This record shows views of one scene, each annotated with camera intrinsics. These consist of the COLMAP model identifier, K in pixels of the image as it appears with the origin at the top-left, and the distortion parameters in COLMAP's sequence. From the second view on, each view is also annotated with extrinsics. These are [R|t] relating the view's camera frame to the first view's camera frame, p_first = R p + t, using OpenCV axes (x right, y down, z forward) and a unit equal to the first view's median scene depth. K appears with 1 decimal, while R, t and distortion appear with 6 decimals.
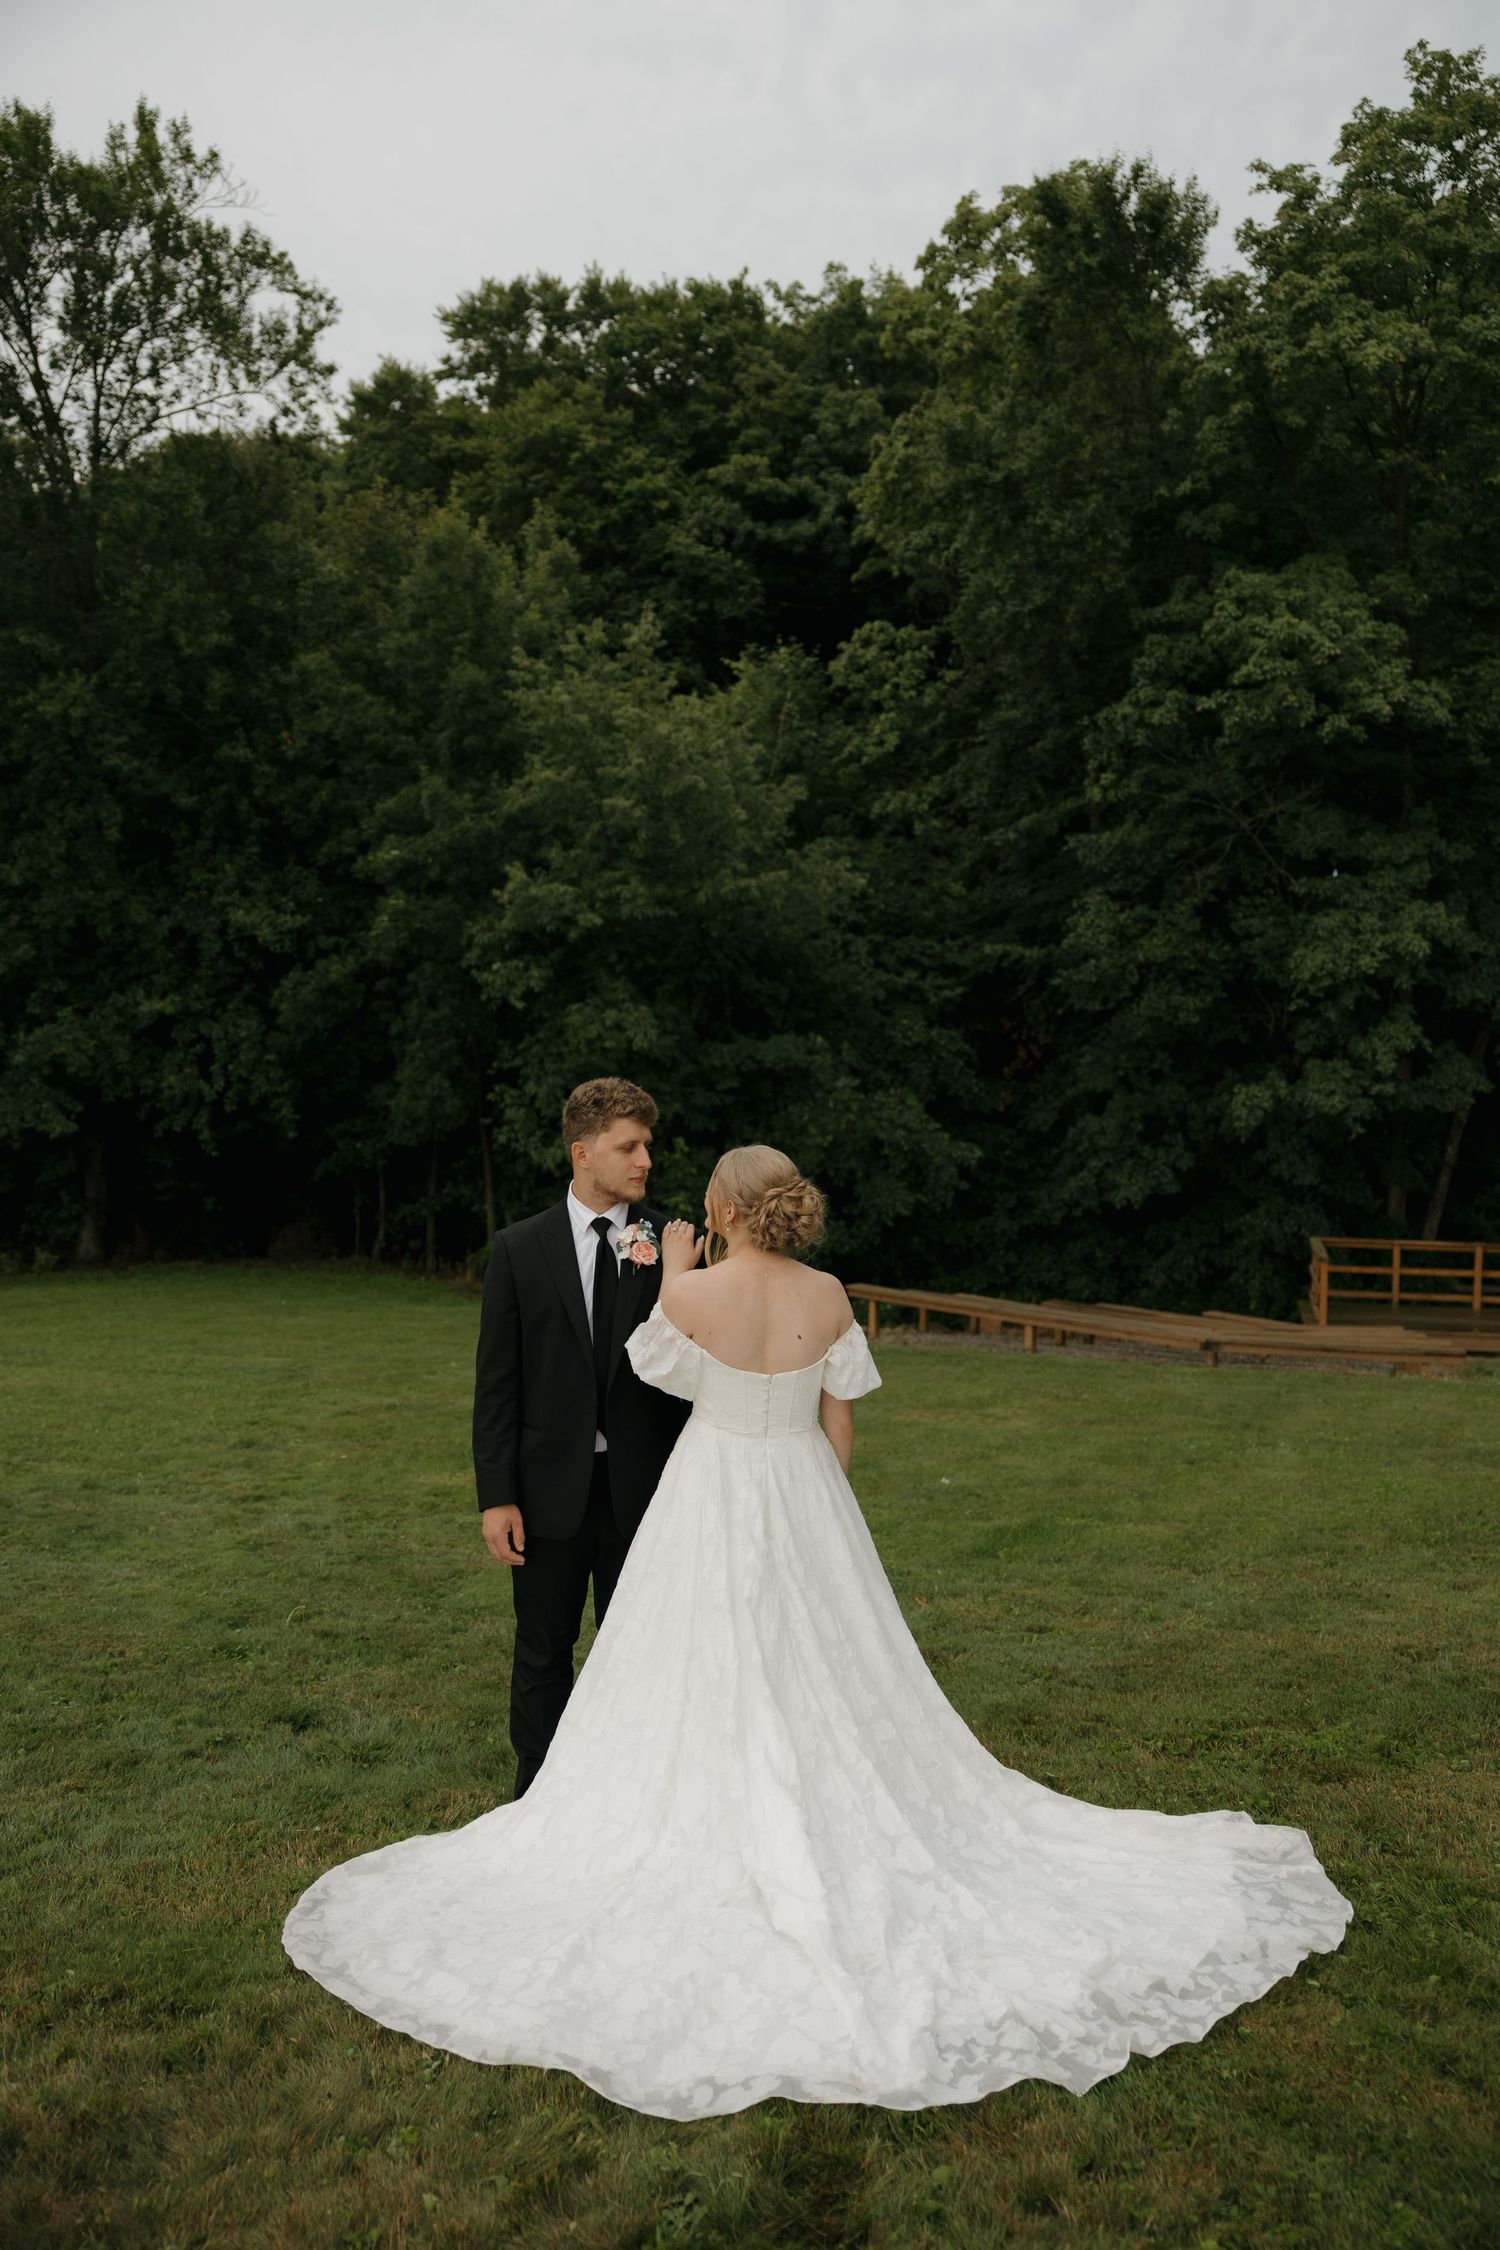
lens RADIAL K [[2322.6, 0, 745.9], [0, 2322.6, 1070.4], [0, 0, 1]] dist [0.069157, -0.011166]
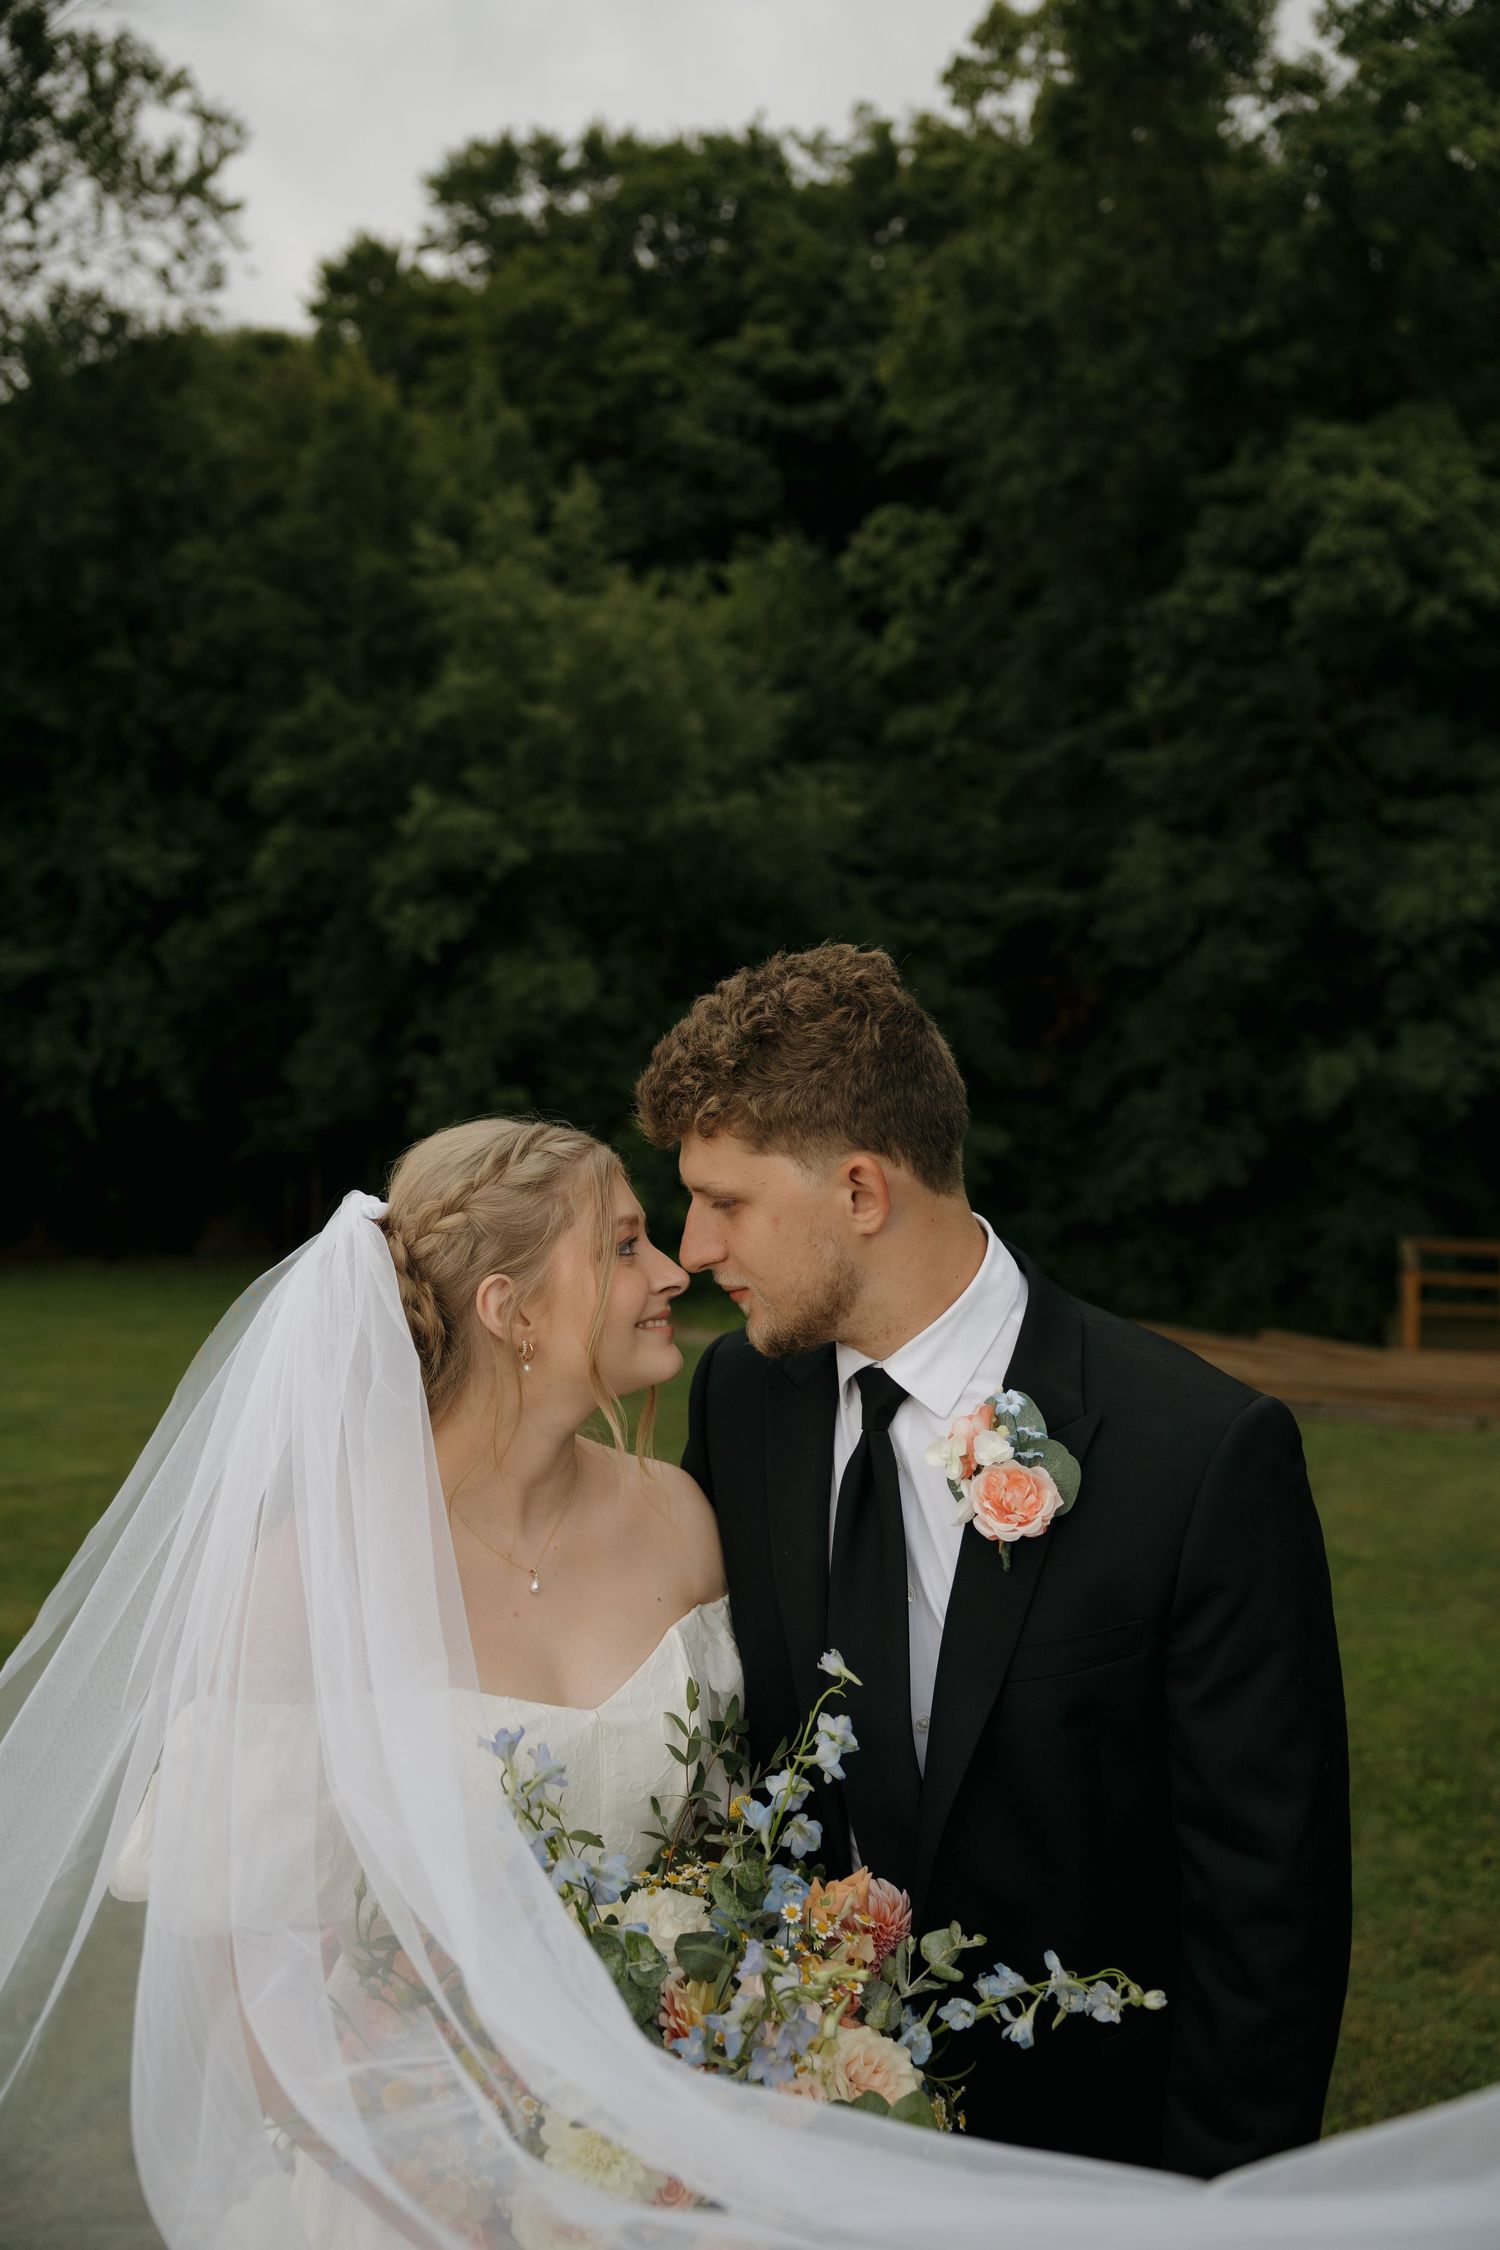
lens RADIAL K [[2375.7, 0, 746.4], [0, 2375.7, 1062.6], [0, 0, 1]] dist [0.066661, 0.016624]
pose [[0.998425, -0.000573, -0.056091, 0.057405], [0.000970, 0.999975, 0.007042, 0.002995], [0.056086, -0.007085, 0.998401, 0.147601]]
